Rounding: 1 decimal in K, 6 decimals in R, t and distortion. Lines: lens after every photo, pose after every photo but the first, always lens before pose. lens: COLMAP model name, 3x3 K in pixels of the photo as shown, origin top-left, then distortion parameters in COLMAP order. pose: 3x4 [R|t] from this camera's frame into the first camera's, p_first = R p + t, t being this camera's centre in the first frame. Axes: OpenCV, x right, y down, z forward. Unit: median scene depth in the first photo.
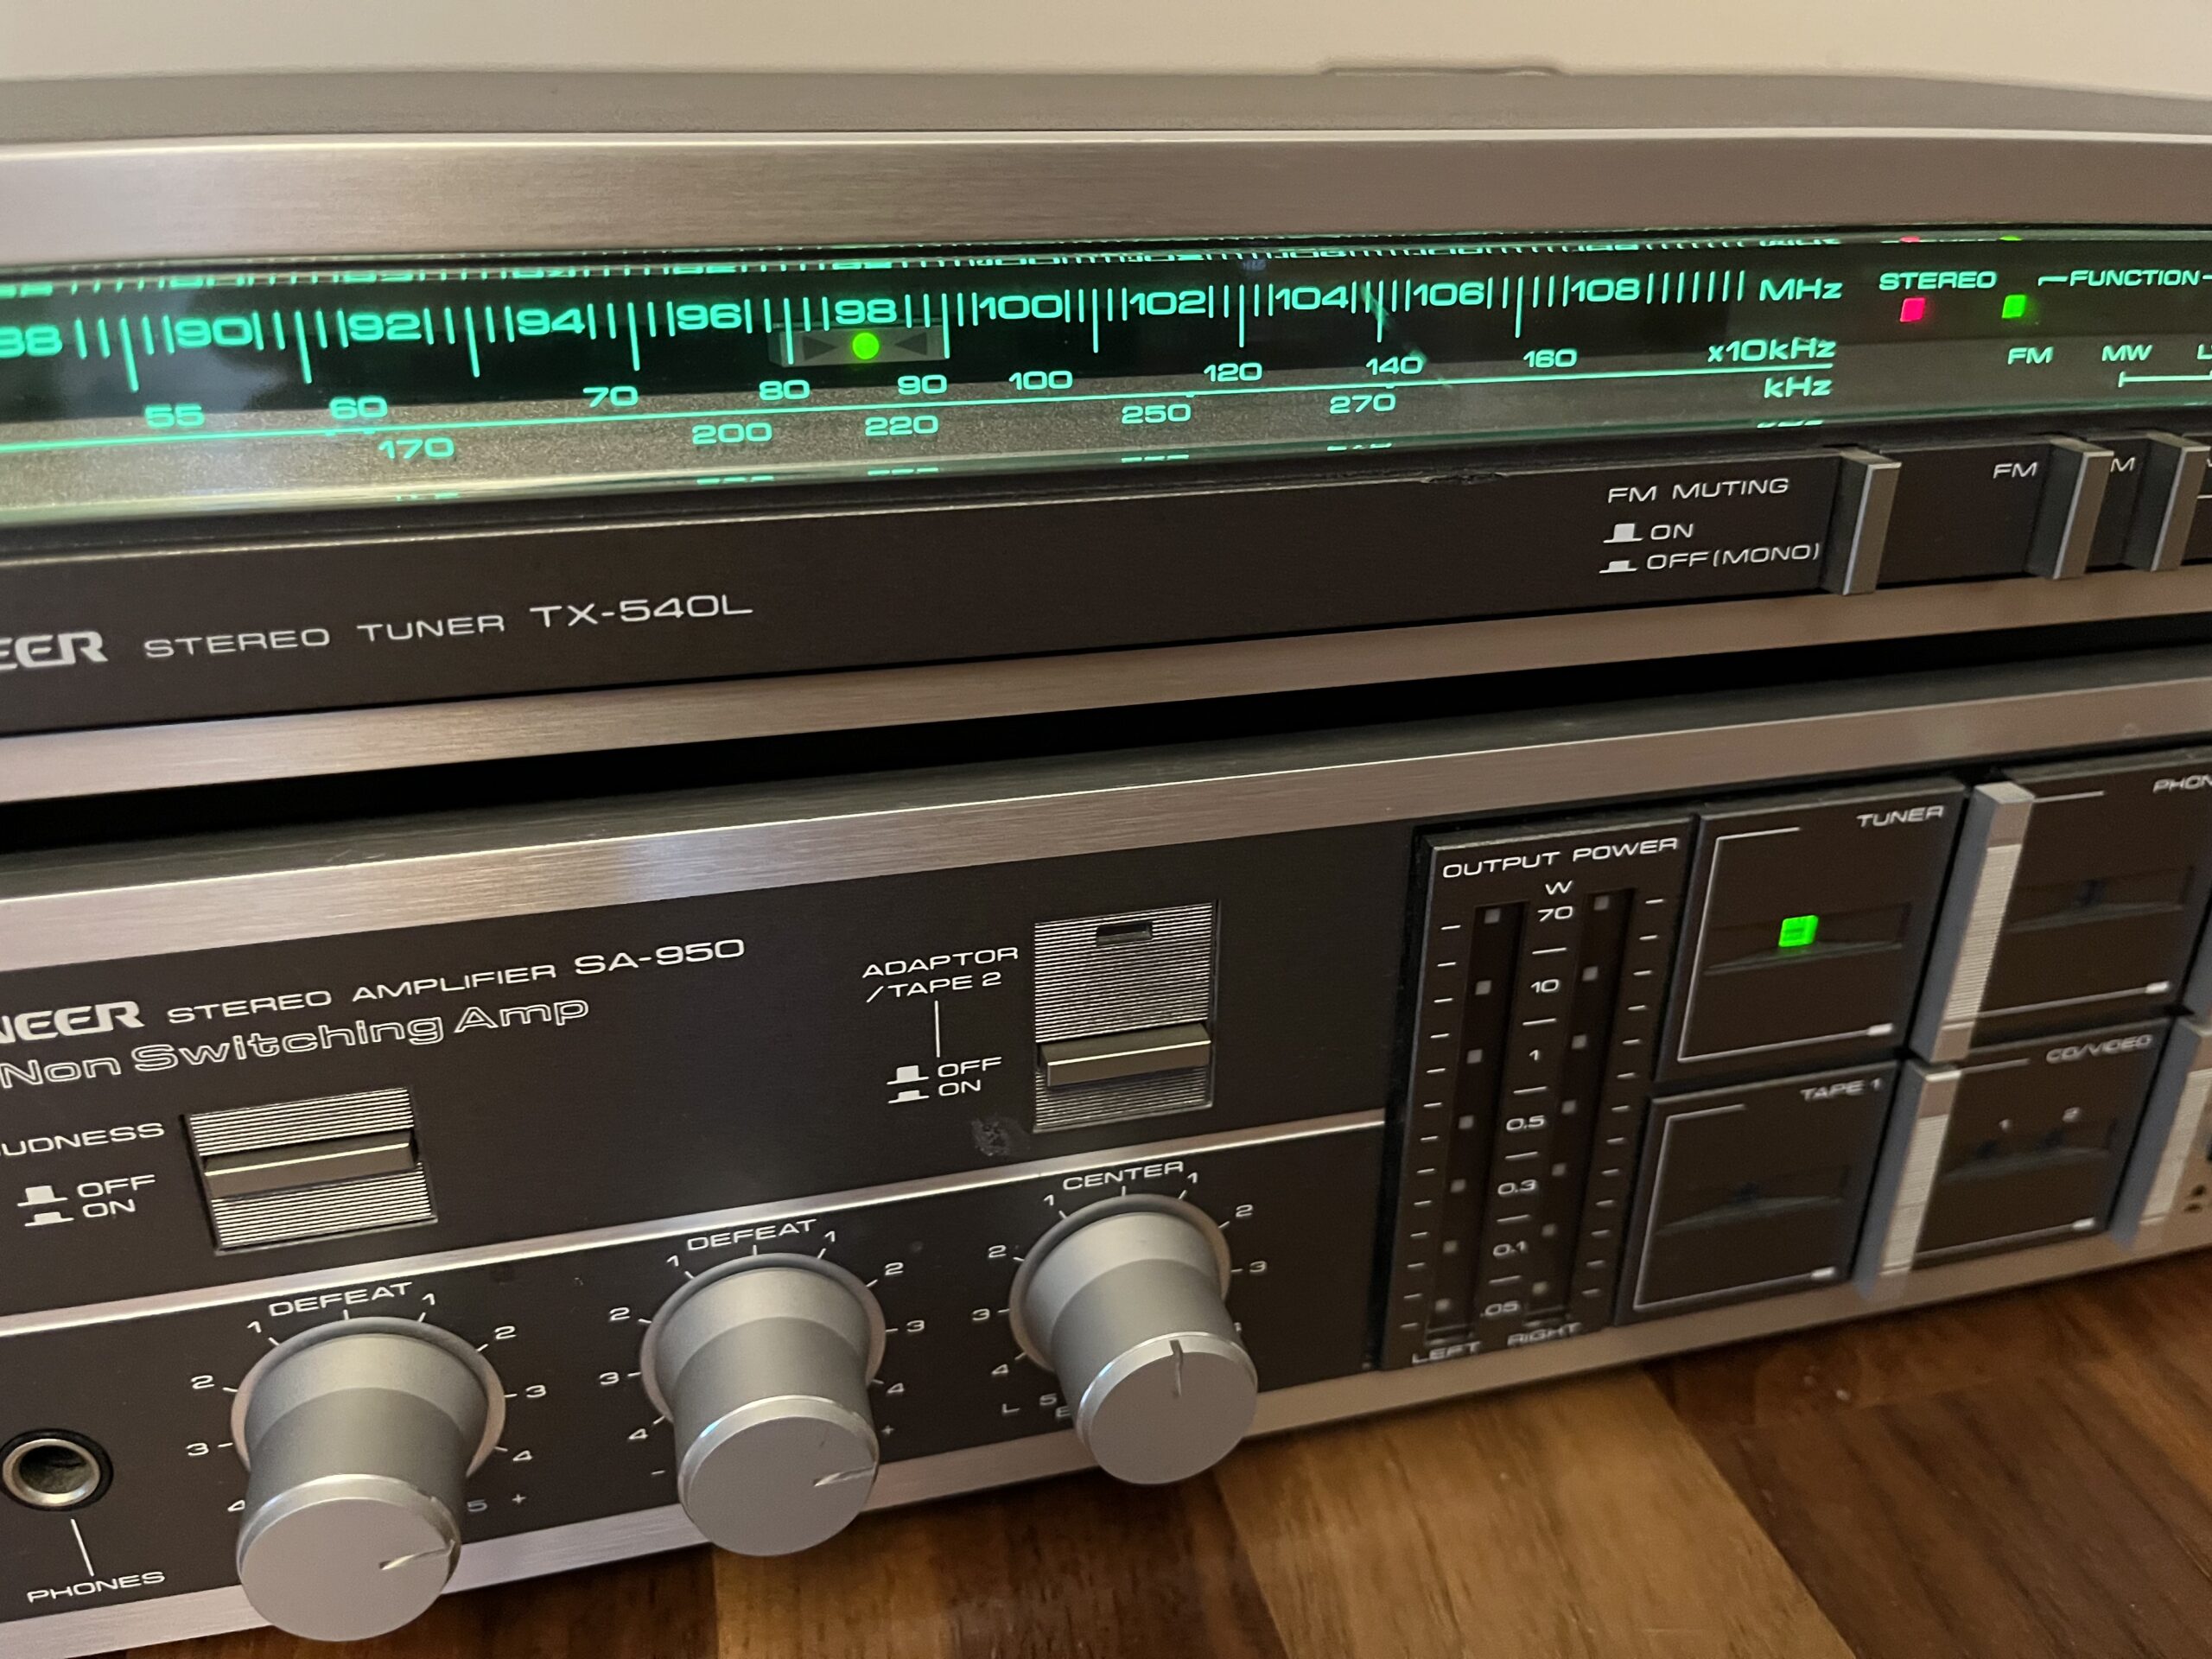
lens RADIAL K [[1729.3, 0, 1106.0], [0, 1729.3, 829.5], [0, 0, 1]] dist [-0.004485, -0.010058]
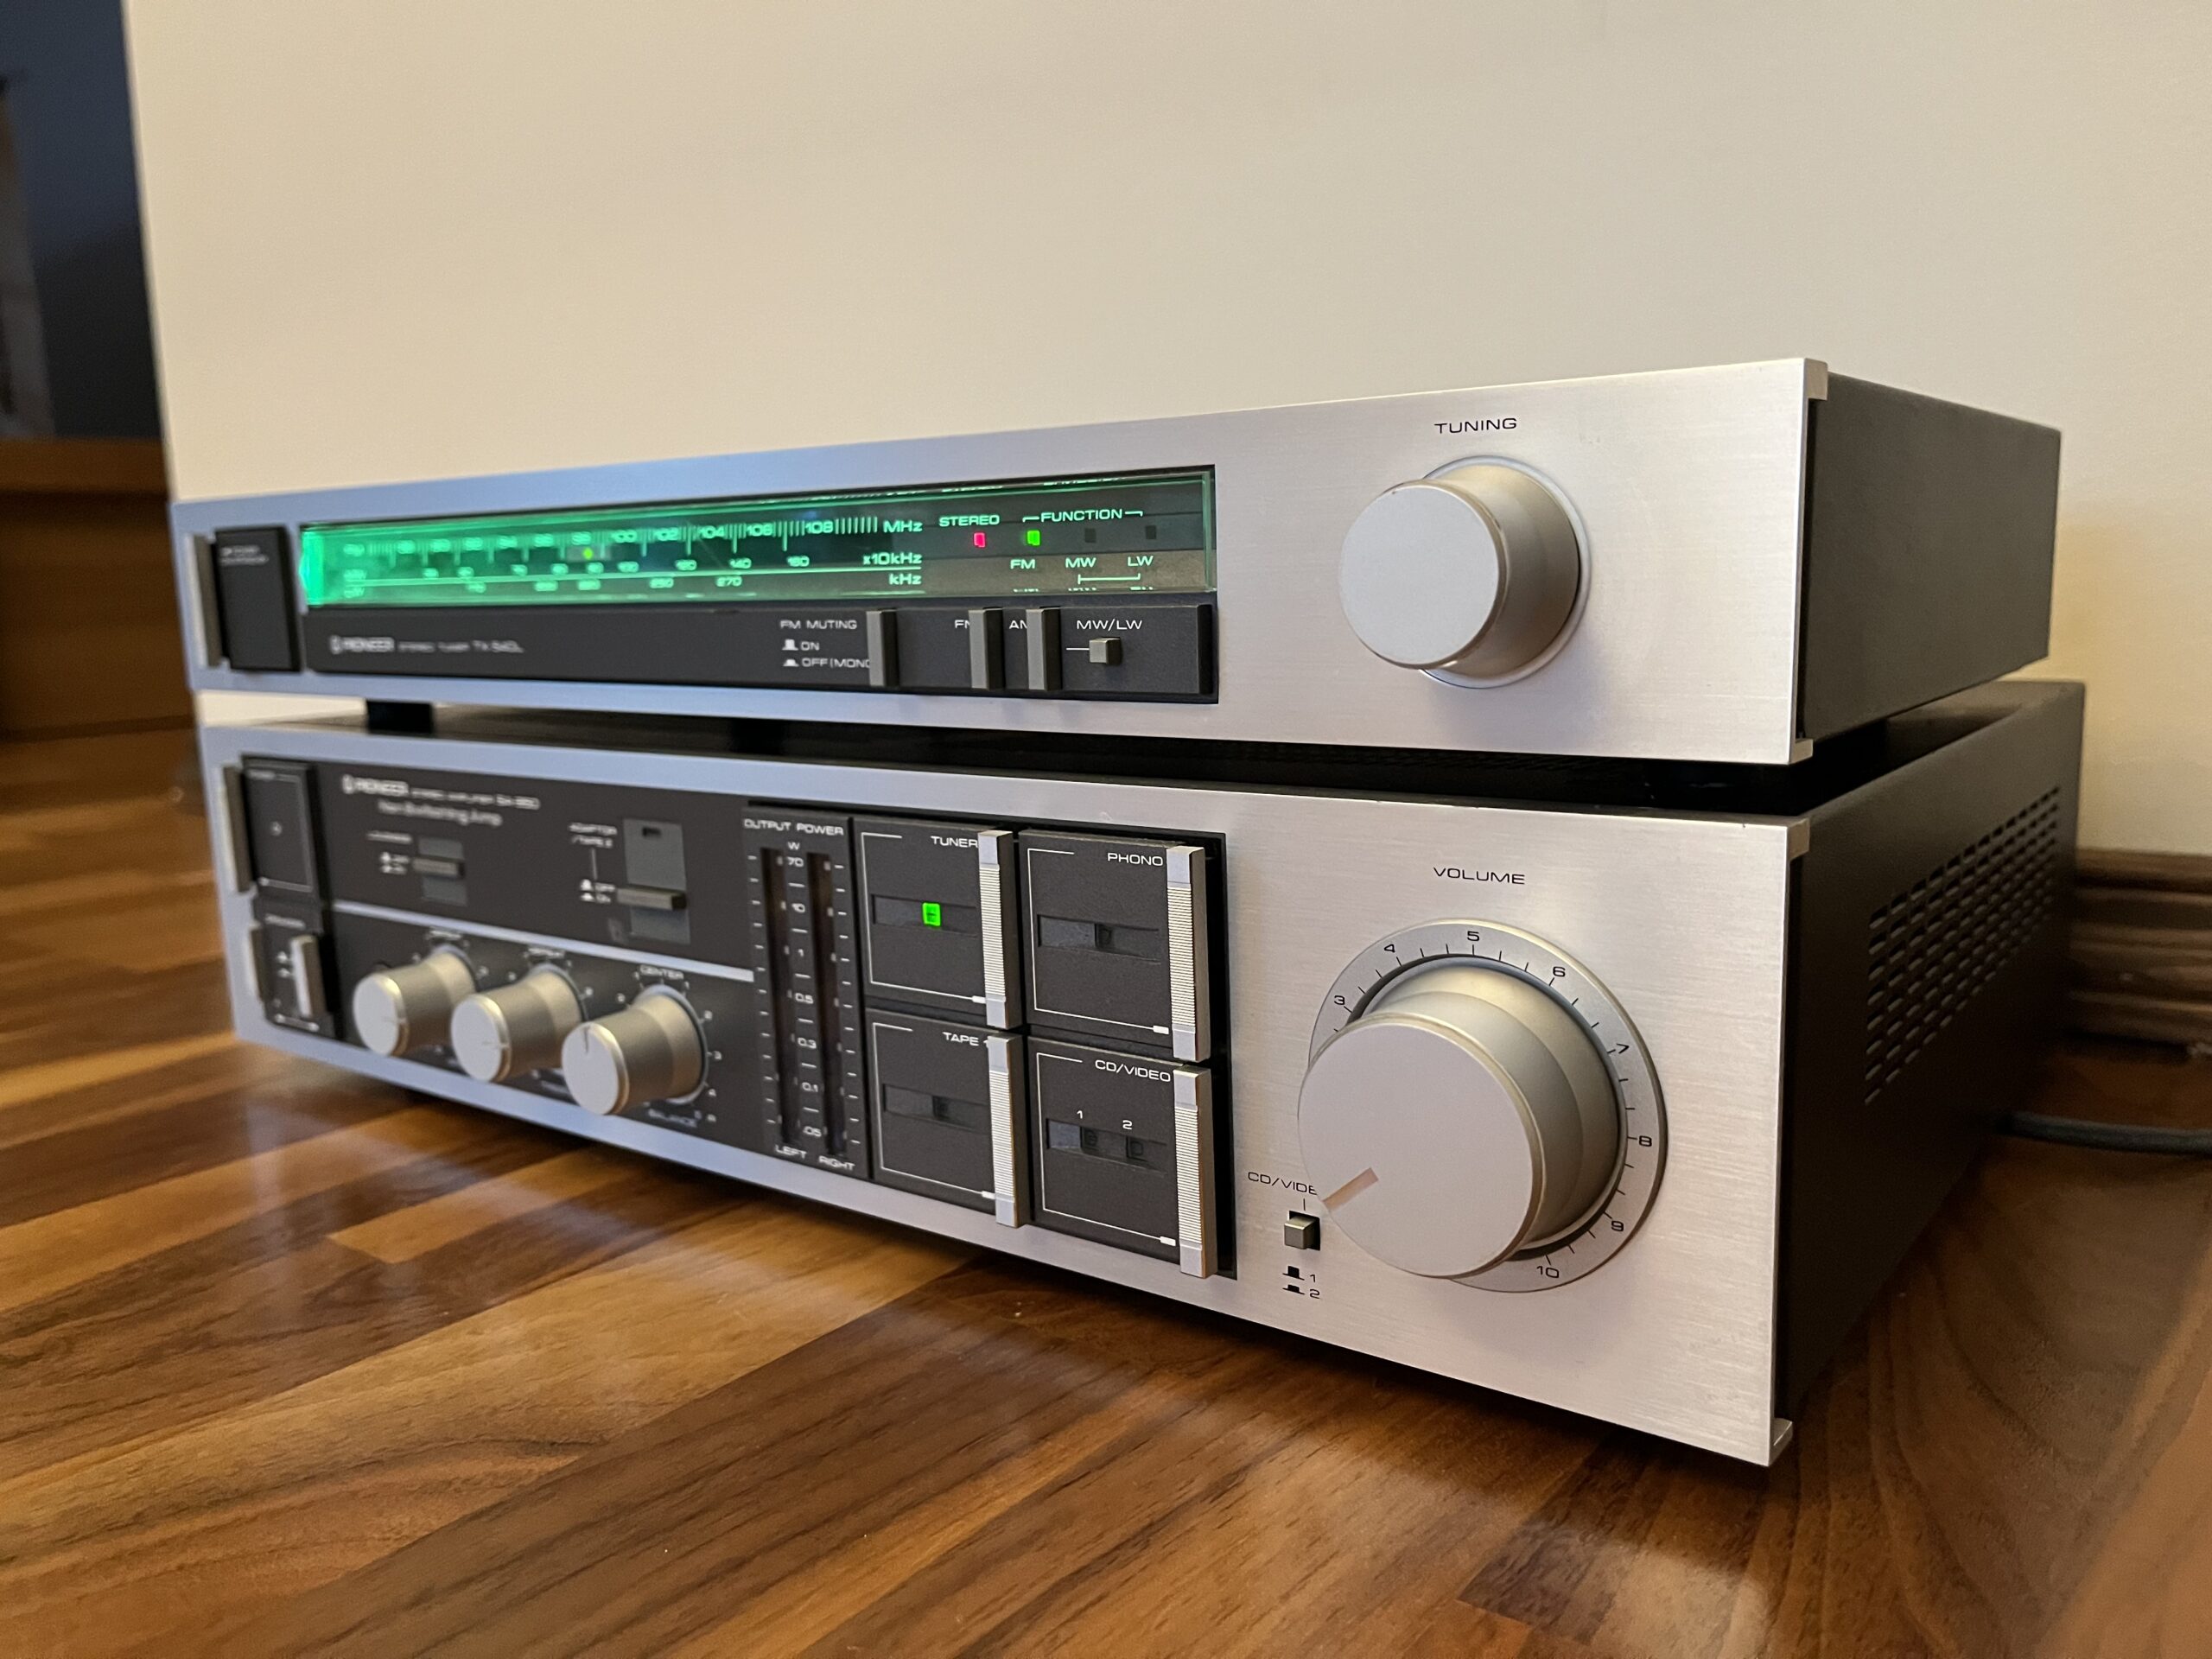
lens RADIAL K [[1701.7, 0, 1106.0], [0, 1701.7, 829.5], [0, 0, 1]] dist [0.075586, -0.125344]
pose [[0.616701, 0.095063, -0.781436, 1.975740], [-0.299170, 0.946502, -0.120958, 0.144603], [0.728133, 0.308377, 0.612149, 0.150253]]
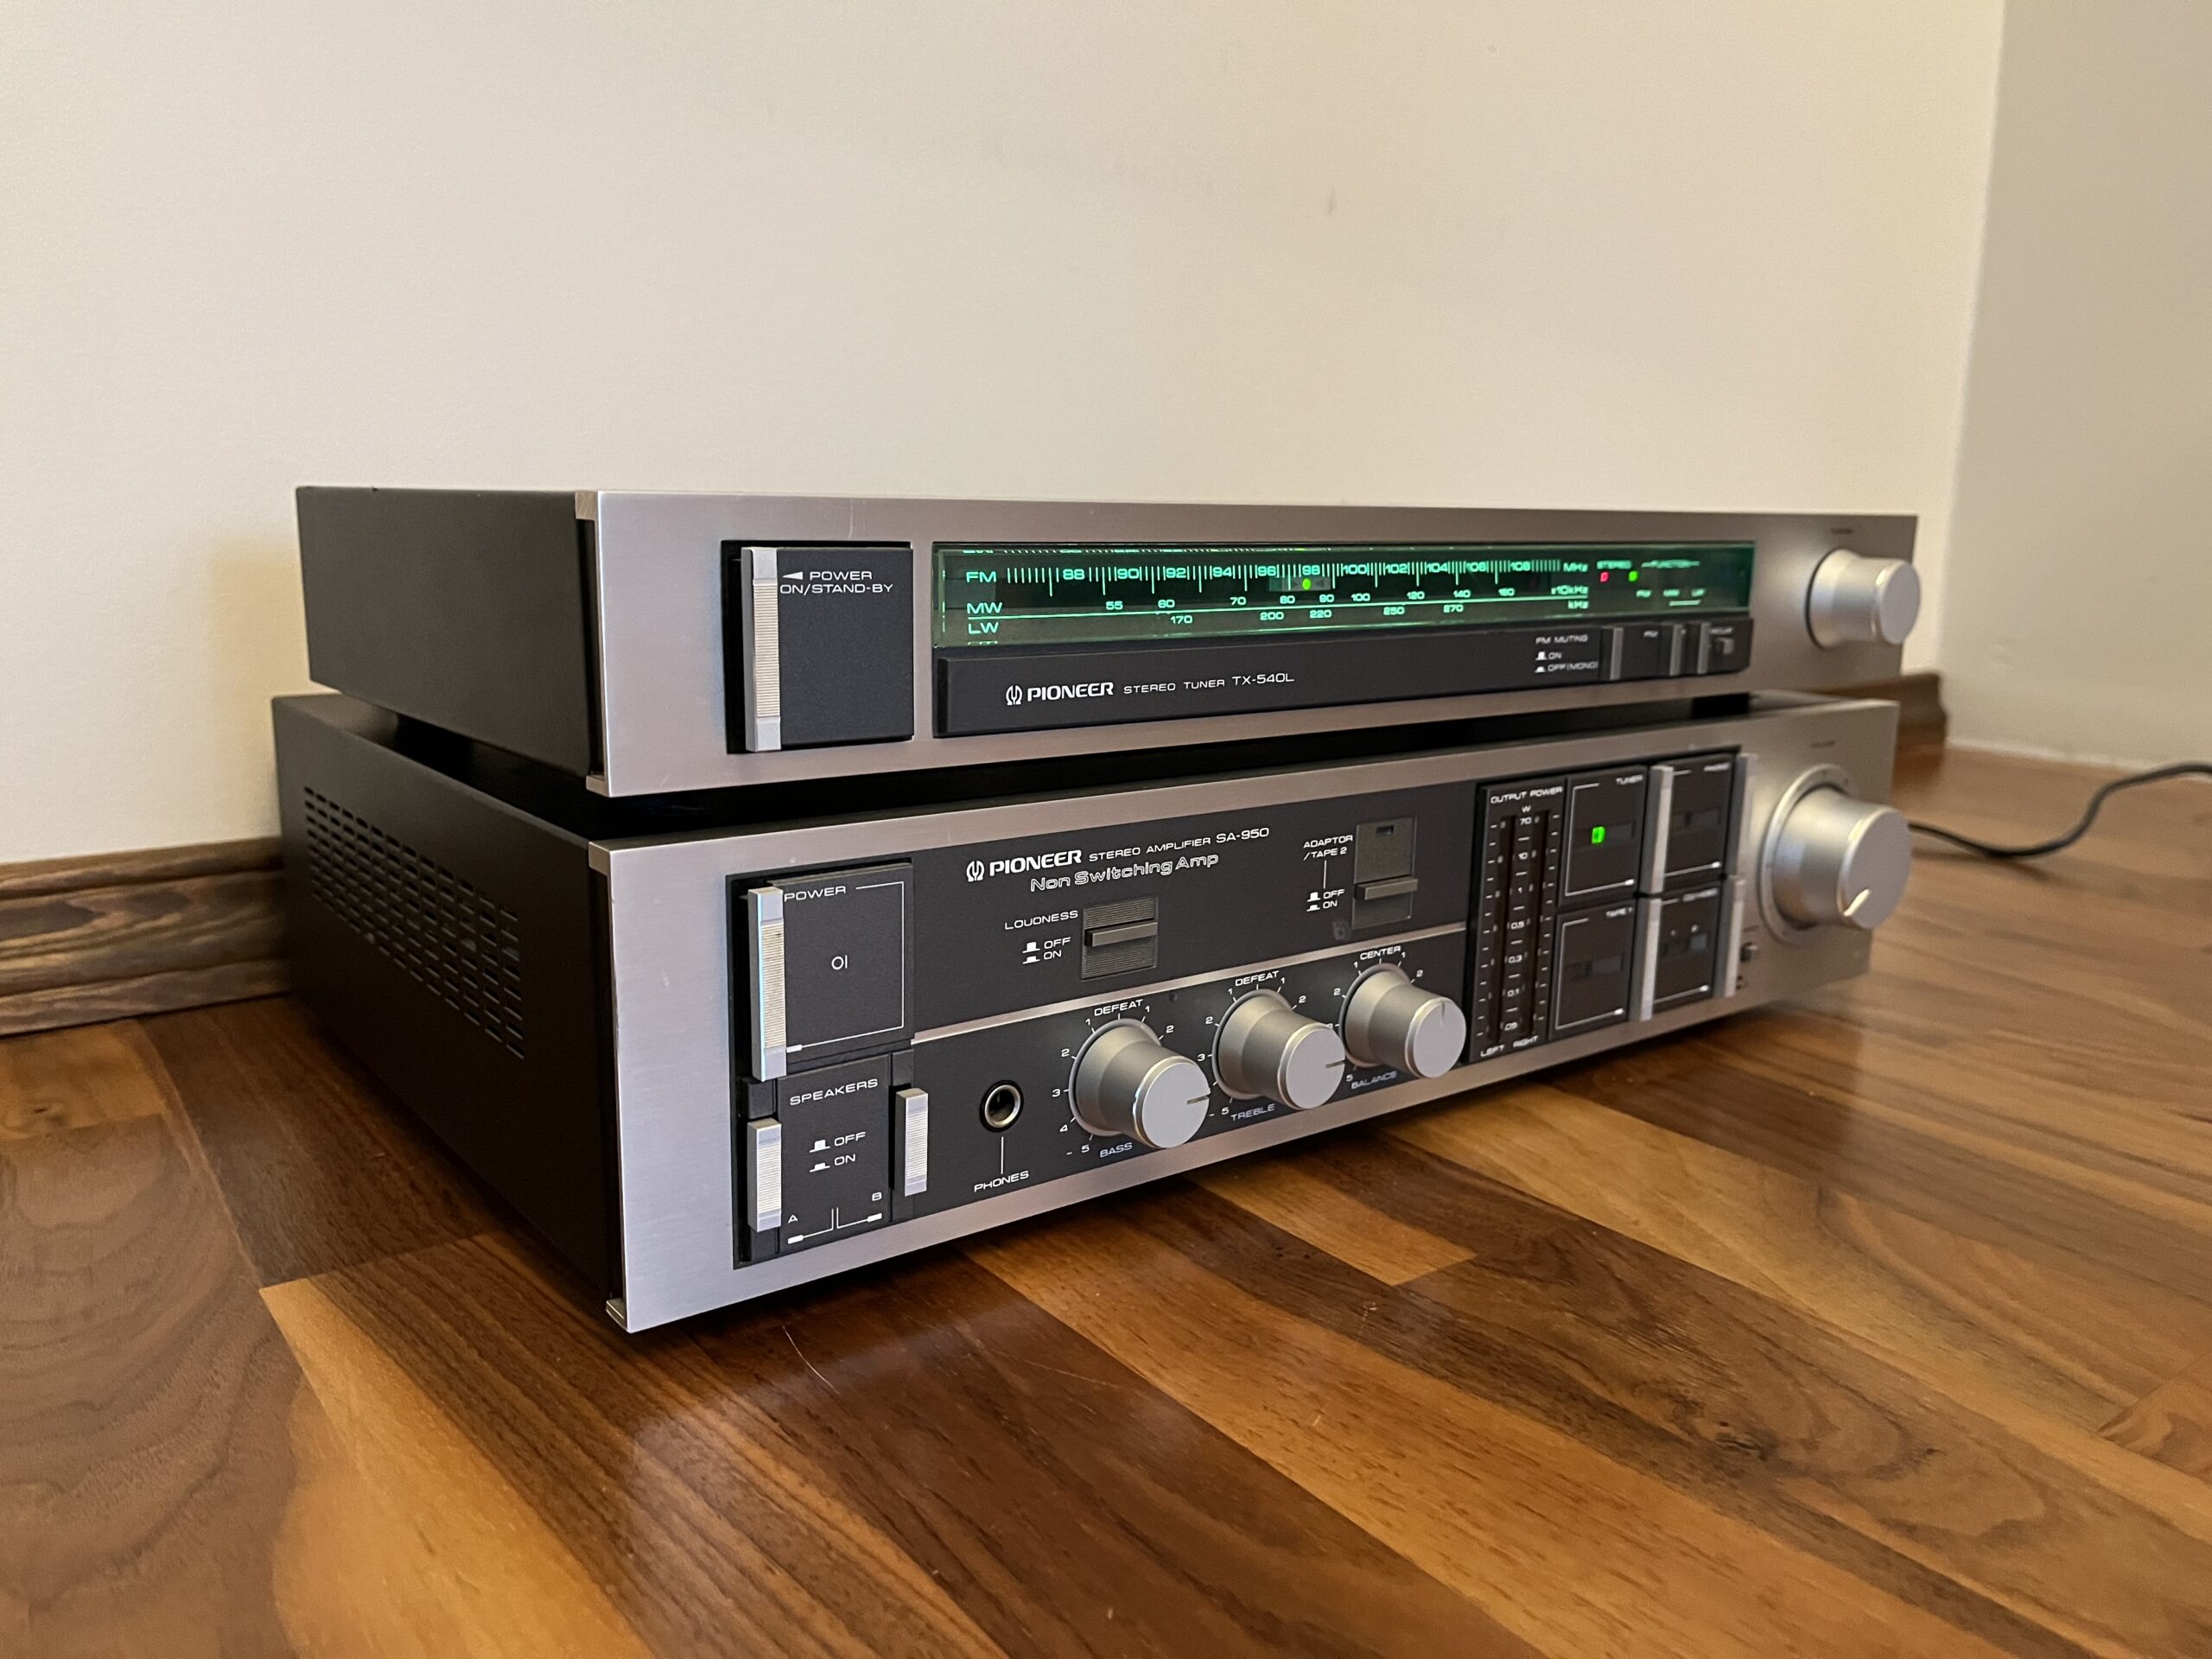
lens RADIAL K [[1684.5, 0, 1106.0], [0, 1684.5, 829.5], [0, 0, 1]] dist [0.116115, -0.138919]
pose [[0.925008, -0.065098, 0.374330, -1.220589], [0.152284, 0.966139, -0.208293, 0.488250], [-0.348096, 0.249677, 0.903599, -0.955122]]
